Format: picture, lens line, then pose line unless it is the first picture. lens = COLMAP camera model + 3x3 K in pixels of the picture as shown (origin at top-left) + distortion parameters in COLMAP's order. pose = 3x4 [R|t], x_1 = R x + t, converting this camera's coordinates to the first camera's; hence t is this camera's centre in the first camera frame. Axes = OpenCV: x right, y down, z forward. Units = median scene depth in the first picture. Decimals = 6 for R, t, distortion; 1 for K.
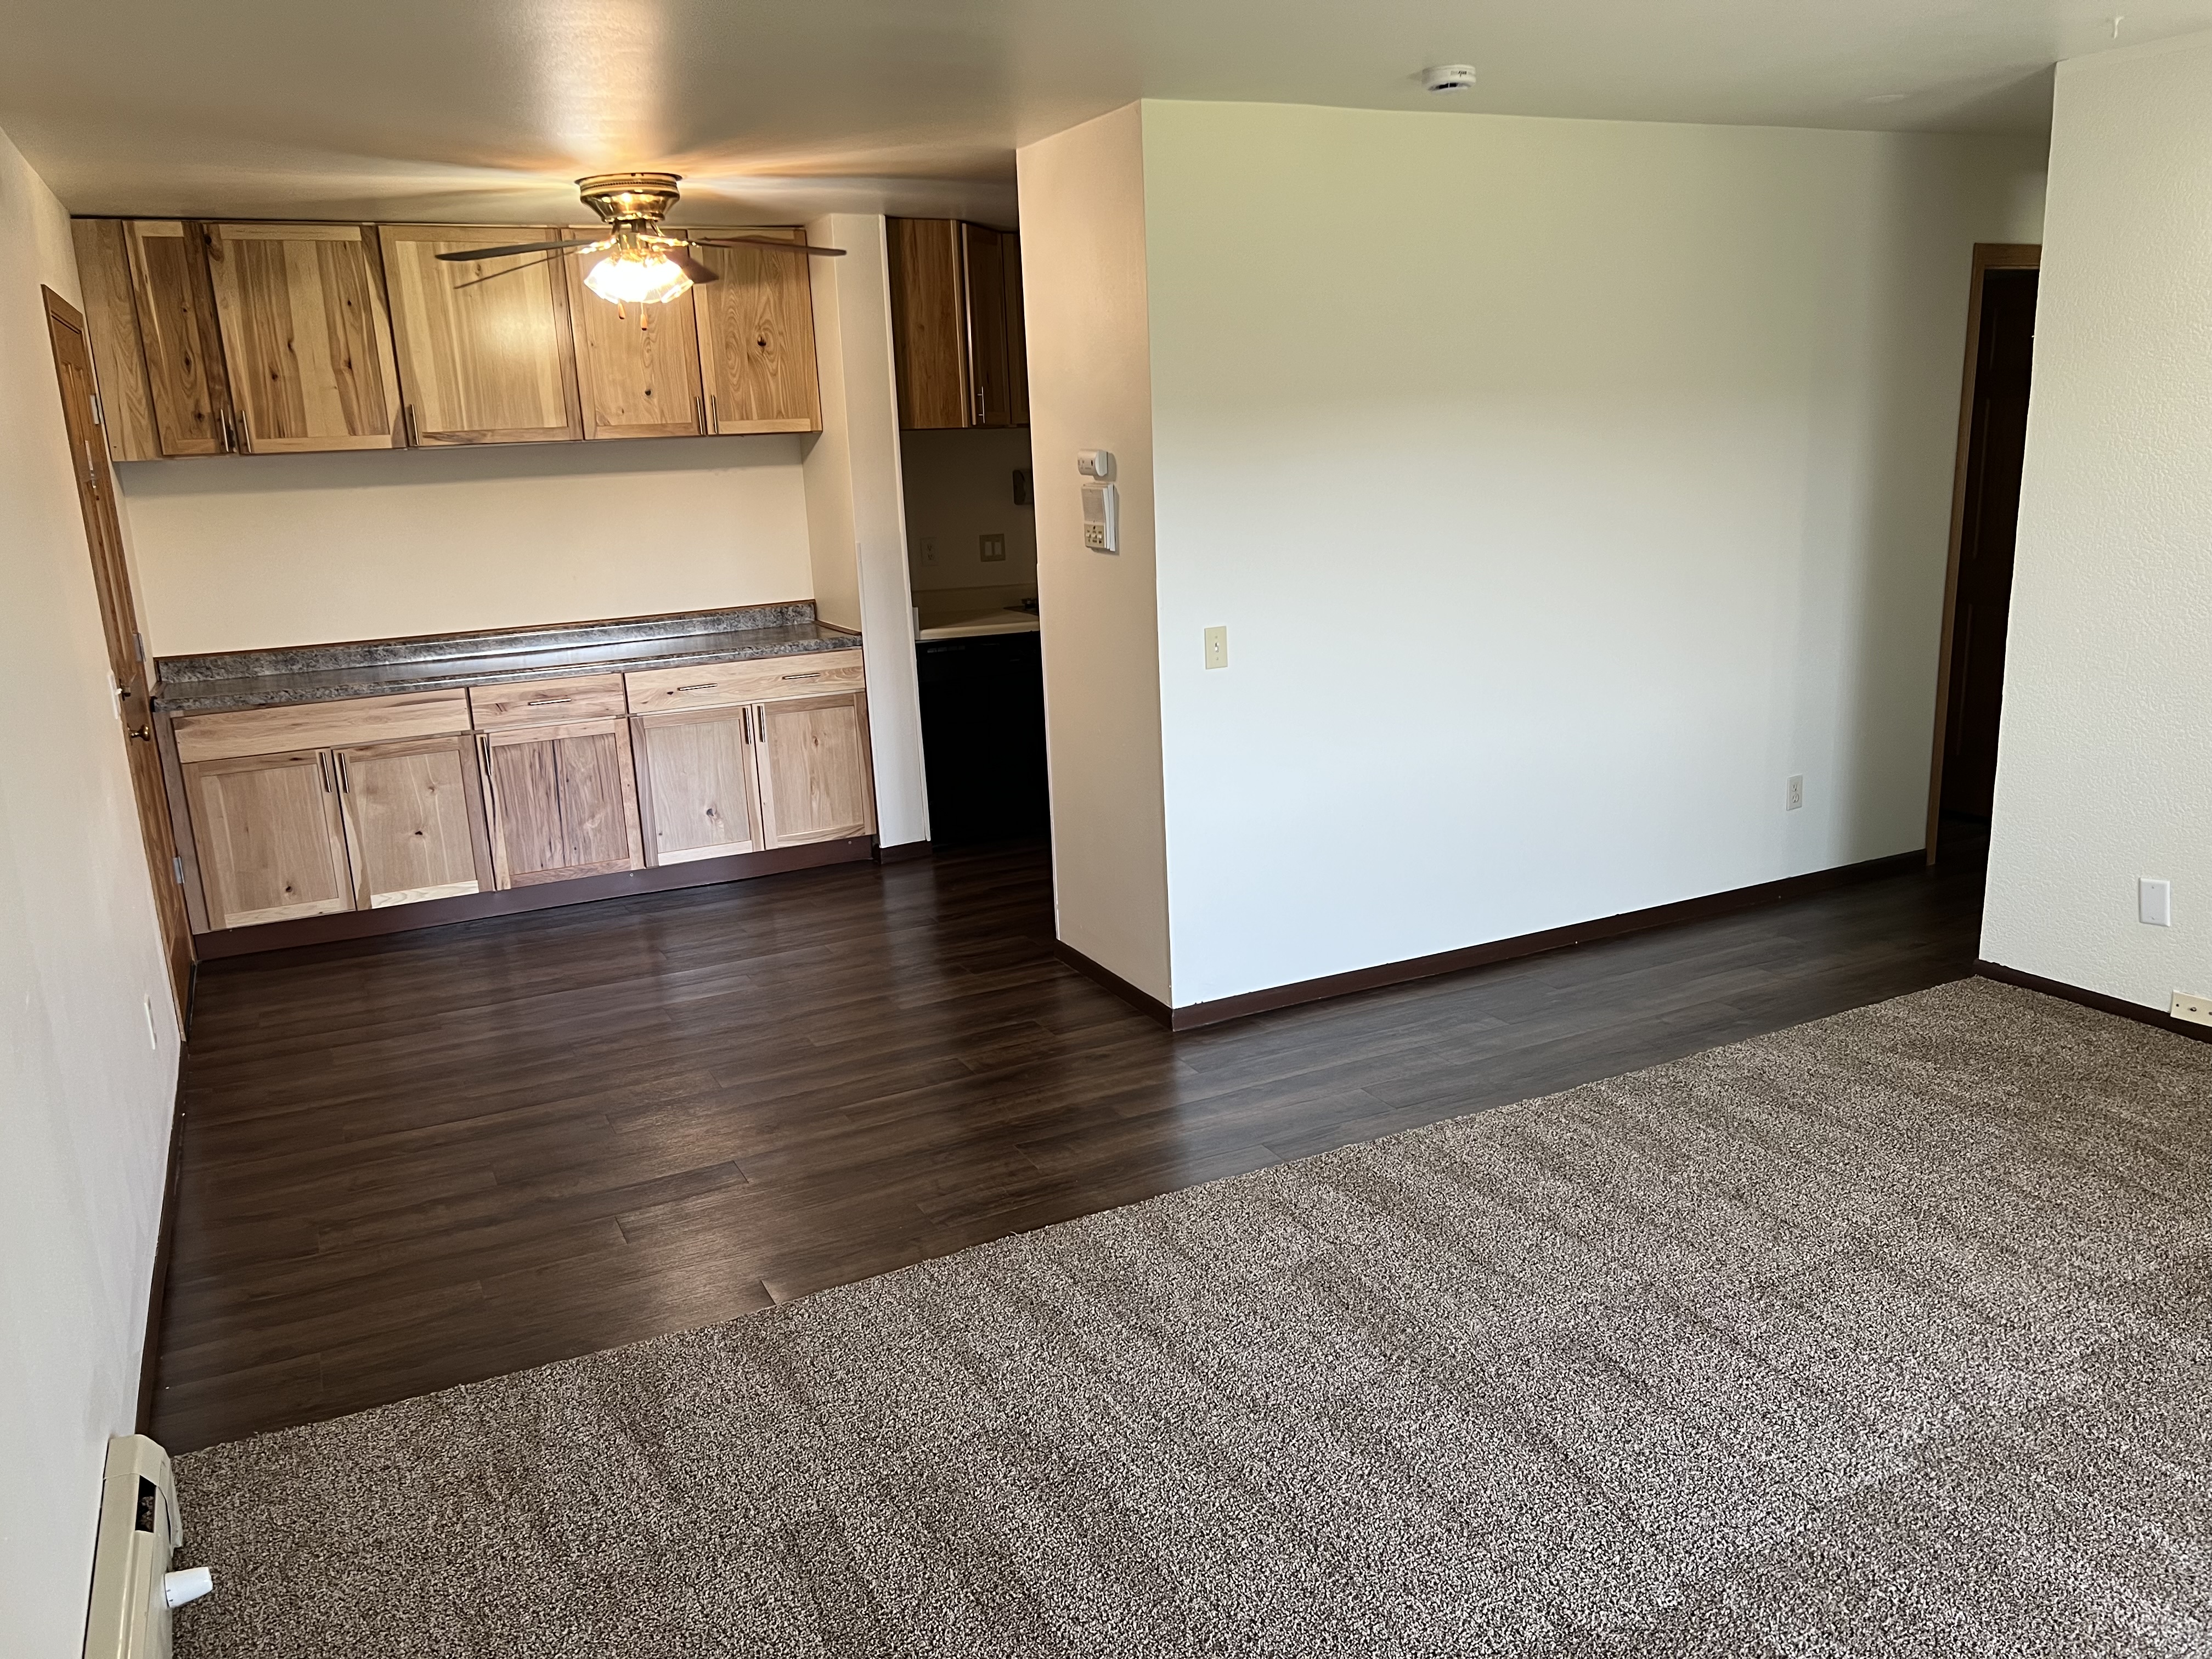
lens RADIAL K [[1659.9, 0, 1106.0], [0, 1659.9, 829.5], [0, 0, 1]] dist [0.043039, -0.070107]
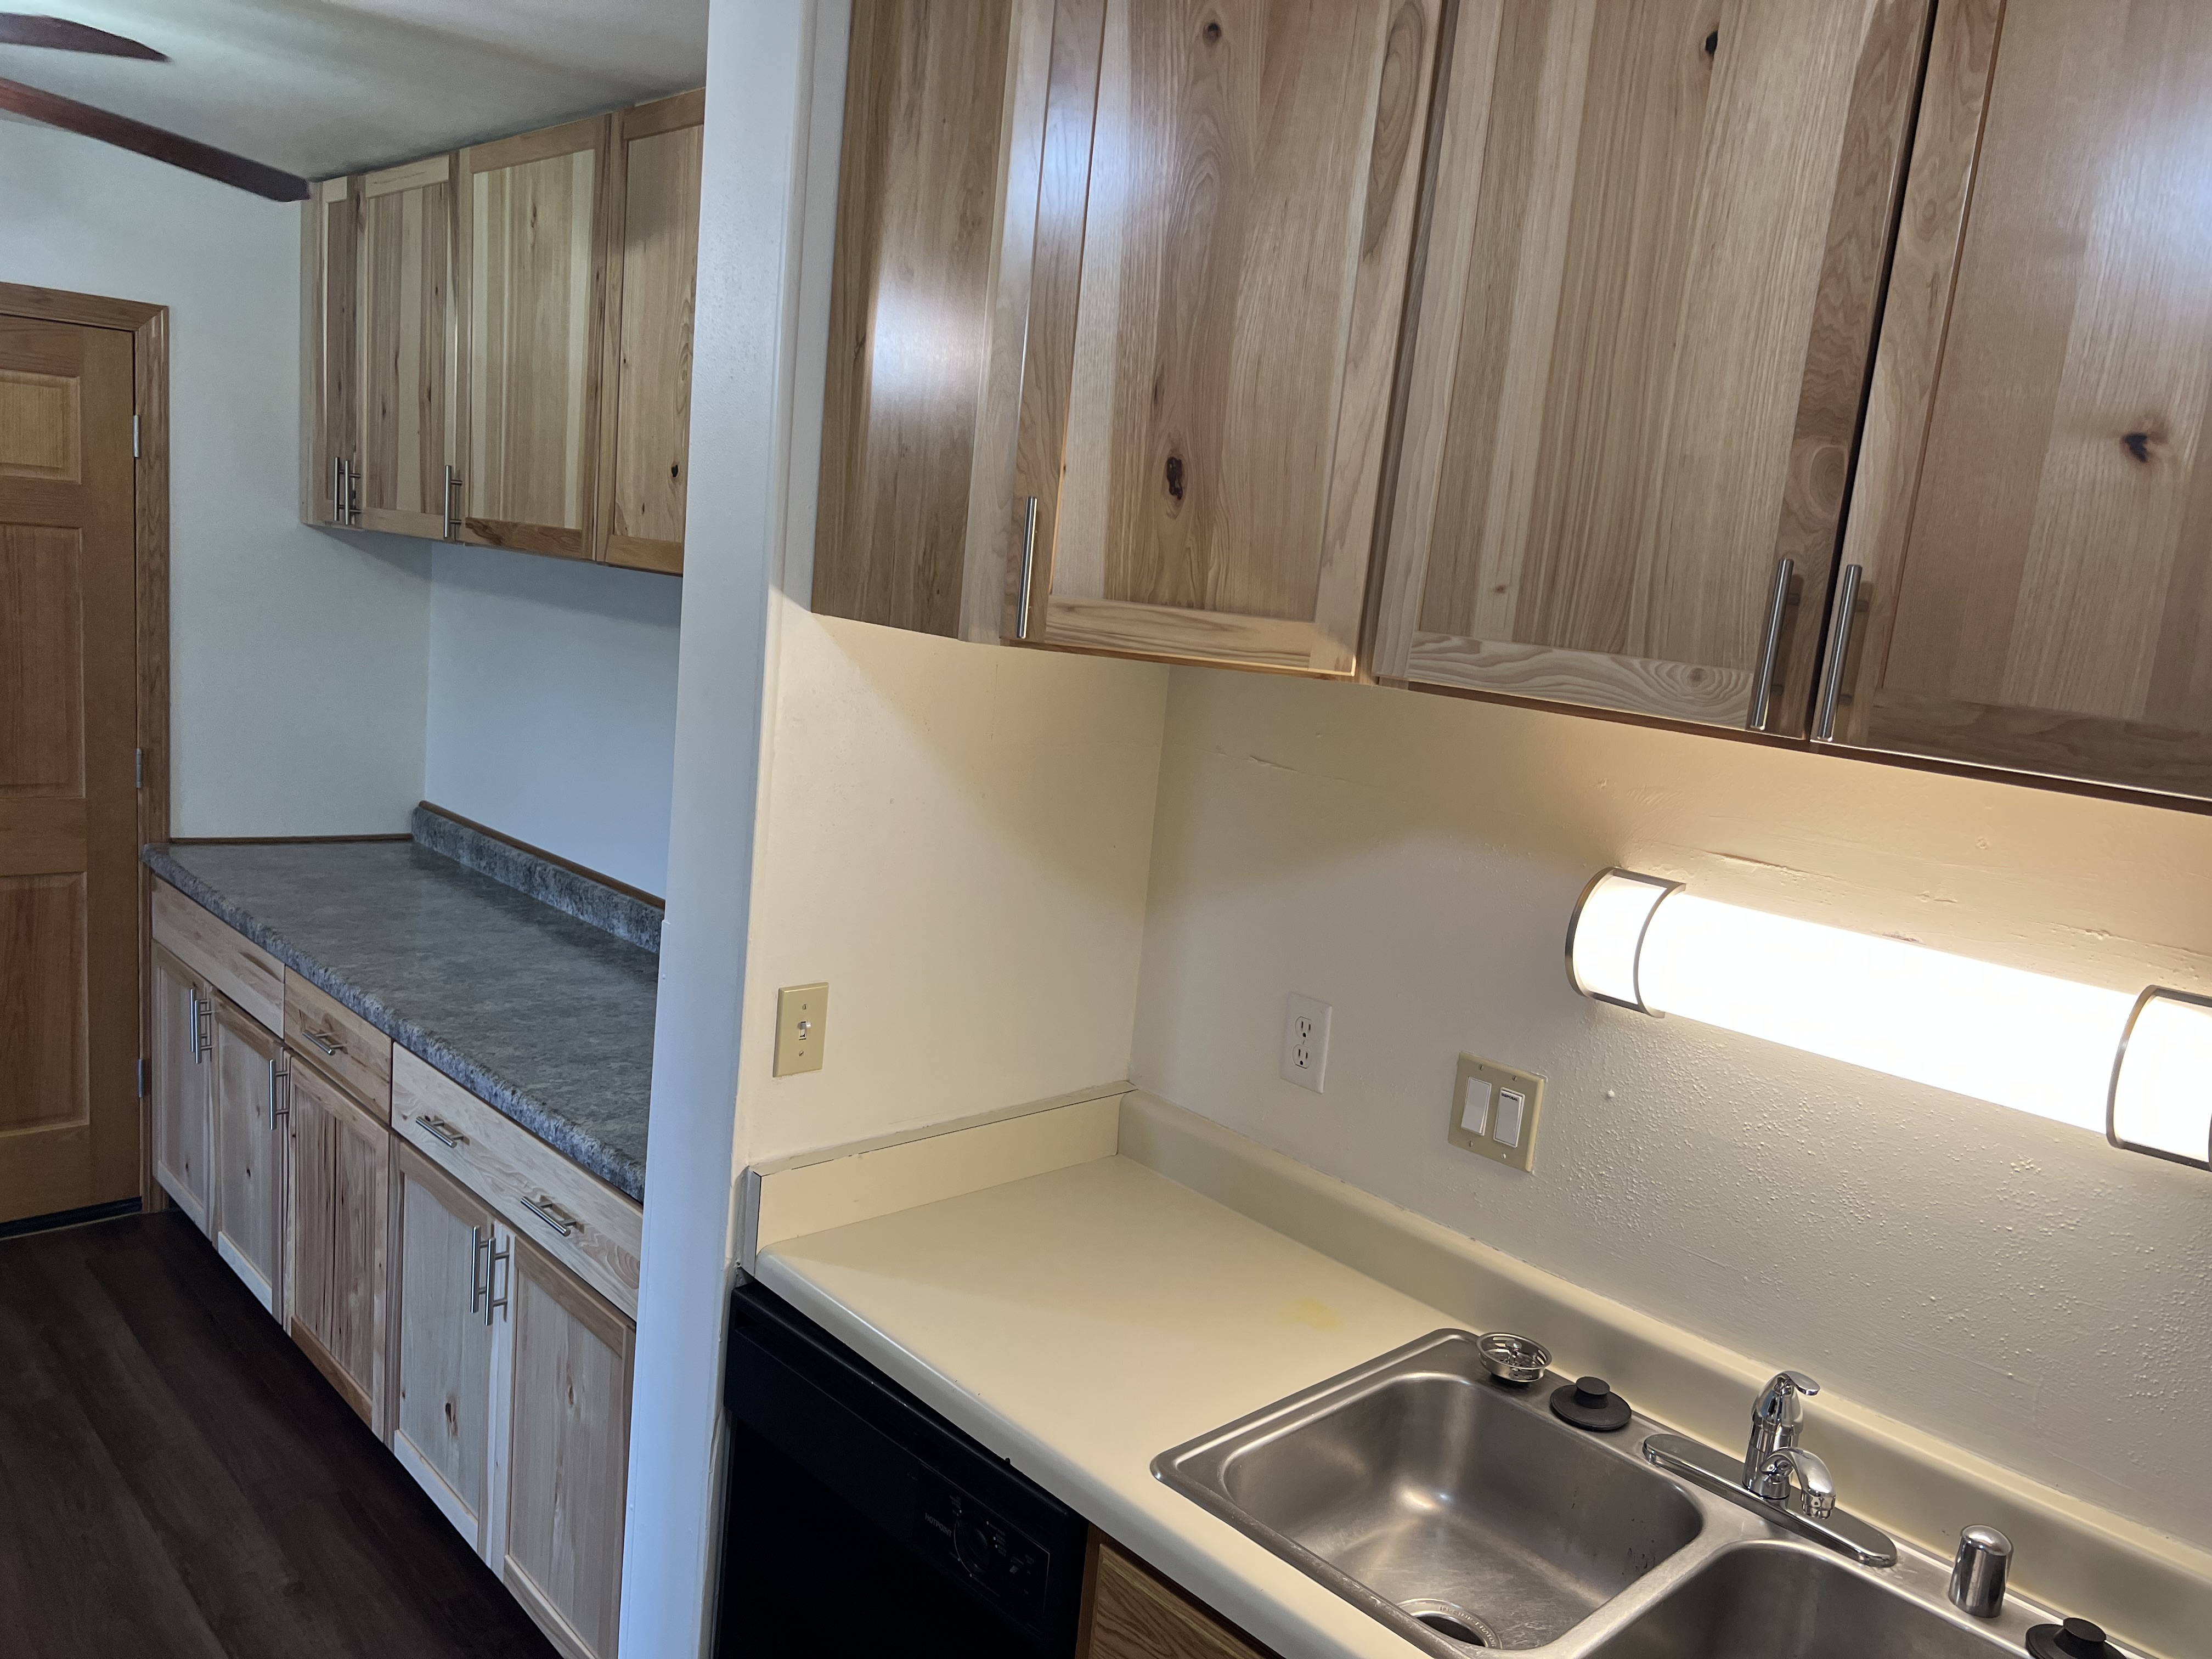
lens RADIAL K [[1659.9, 0, 1106.0], [0, 1659.9, 829.5], [0, 0, 1]] dist [0.043039, -0.070107]
pose [[0.292679, 0.222145, -0.930049, 0.187579], [-0.323569, 0.938269, 0.122284, -0.269253], [0.899801, 0.265145, 0.346491, 0.996374]]
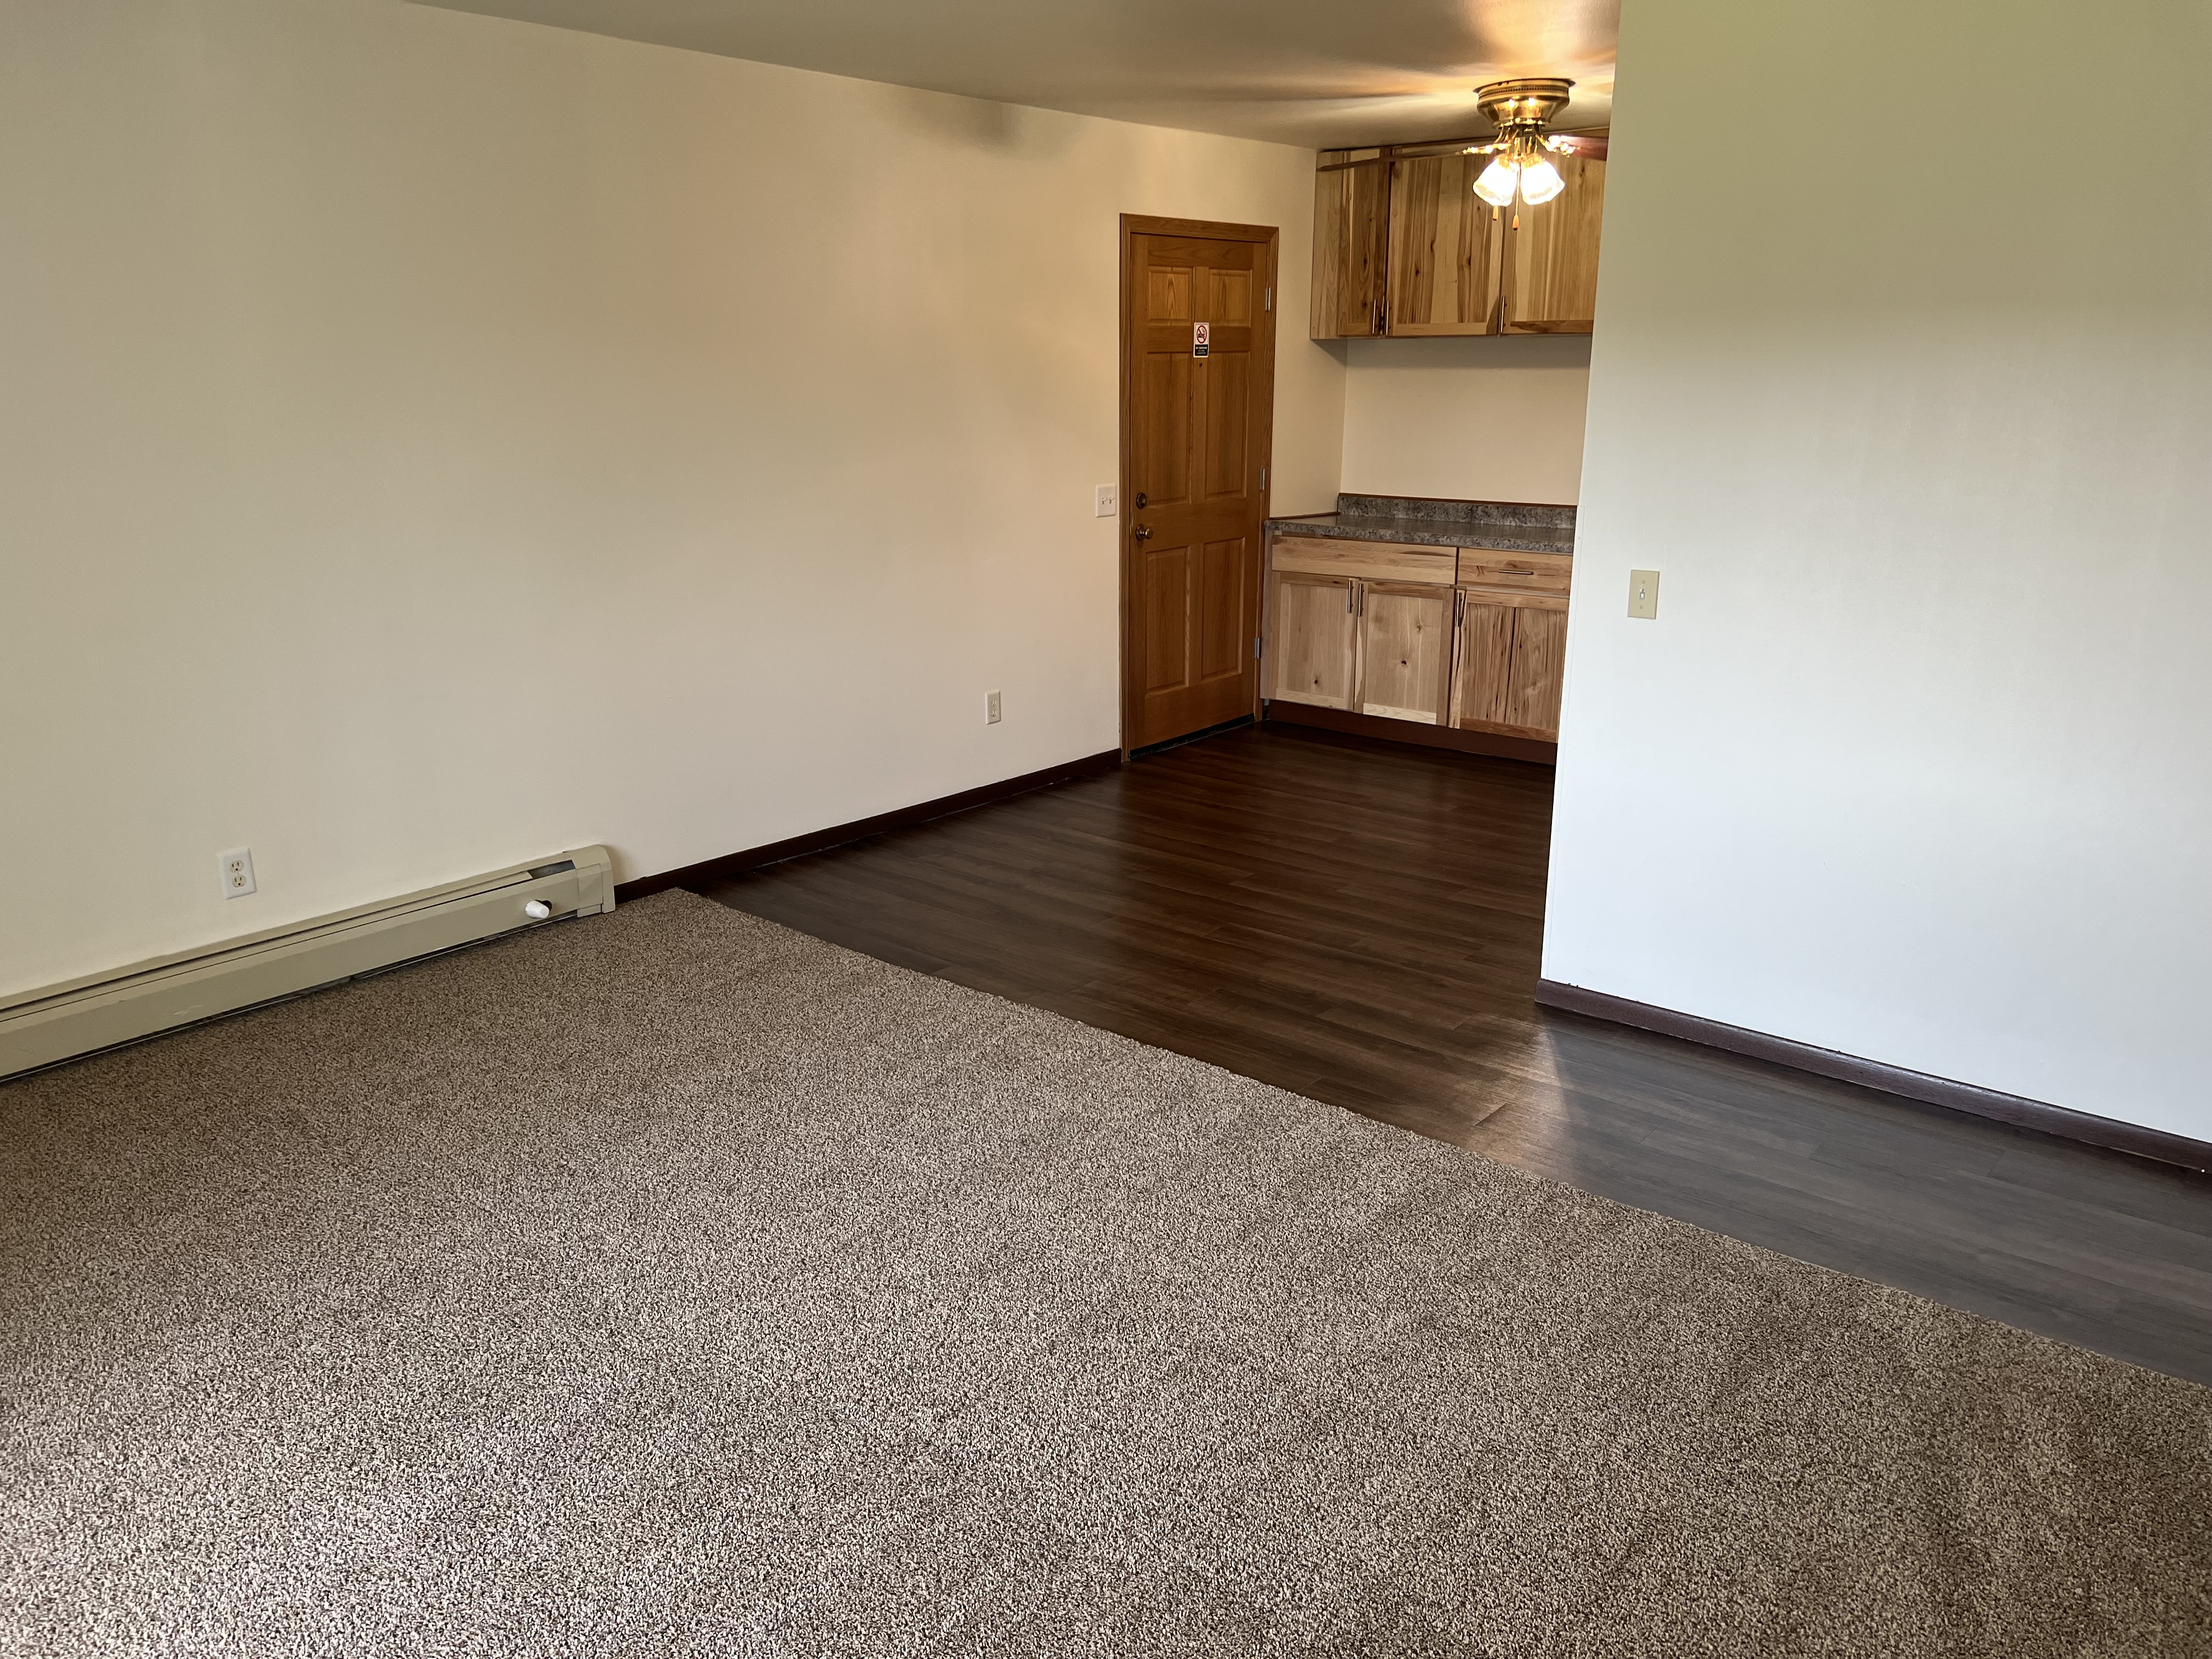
lens RADIAL K [[1665.8, 0, 1060.7], [0, 1665.8, 830.5], [0, 0, 1]] dist [0.043622, -0.061459]
pose [[0.379461, 0.291615, -0.878049, 0.558919], [-0.225108, 0.949610, 0.218098, -0.085601], [0.897405, 0.114897, 0.425985, 0.270721]]
